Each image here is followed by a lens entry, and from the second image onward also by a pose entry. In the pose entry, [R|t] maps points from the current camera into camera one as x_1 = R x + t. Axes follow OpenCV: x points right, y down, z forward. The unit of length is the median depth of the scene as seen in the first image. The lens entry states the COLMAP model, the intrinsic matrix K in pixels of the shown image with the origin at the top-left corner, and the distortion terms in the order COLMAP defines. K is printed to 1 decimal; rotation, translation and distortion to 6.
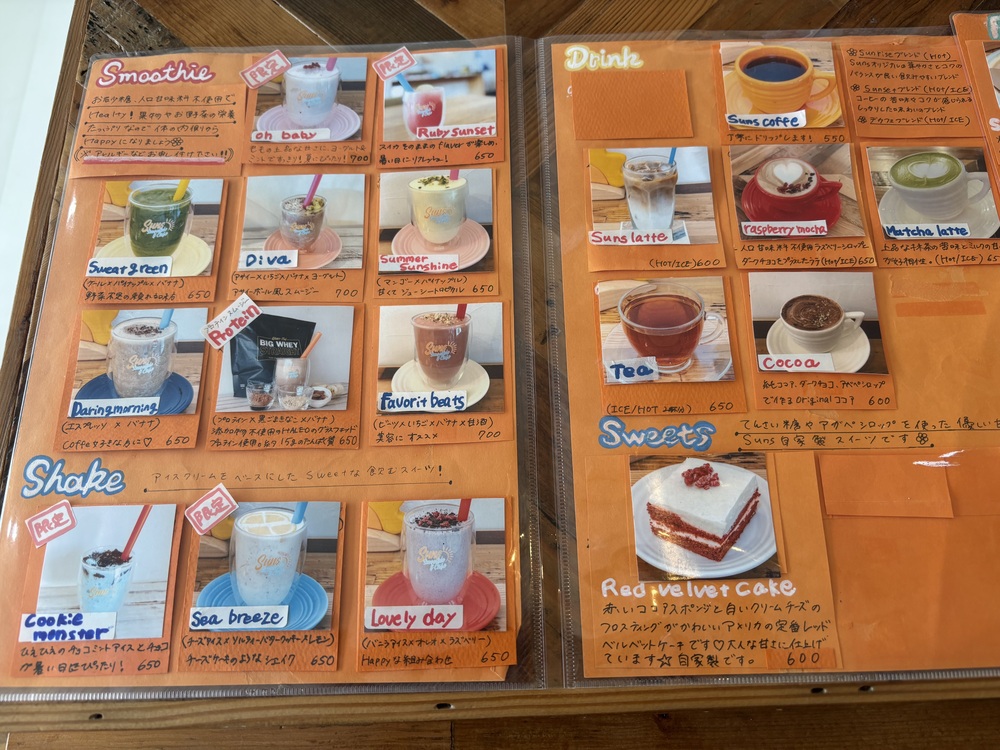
lens RADIAL K [[767.0, 0, 500.0], [0, 767.0, 375.0], [0, 0, 1]] dist [-0.002052, -0.002265]
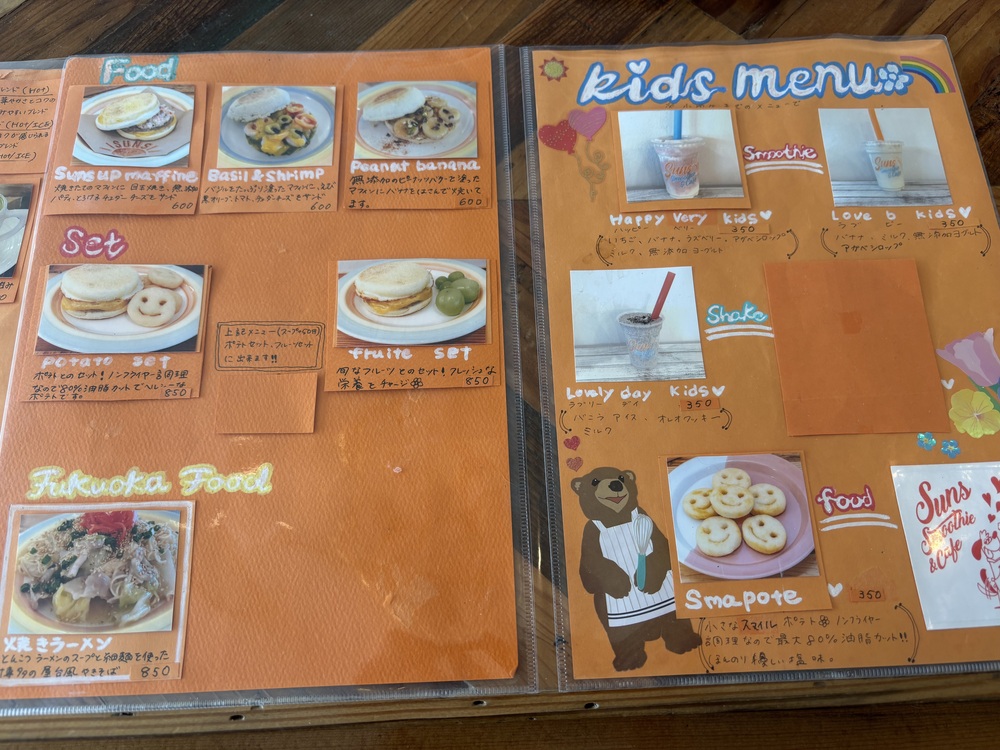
lens RADIAL K [[755.7, 0, 500.0], [0, 755.7, 375.0], [0, 0, 1]] dist [0.027305, -0.001955]
pose [[0.999481, -0.022036, -0.023515, 1.195474], [0.022006, 0.999757, -0.001528, -0.033446], [0.023543, 0.001010, 0.999722, 0.024112]]
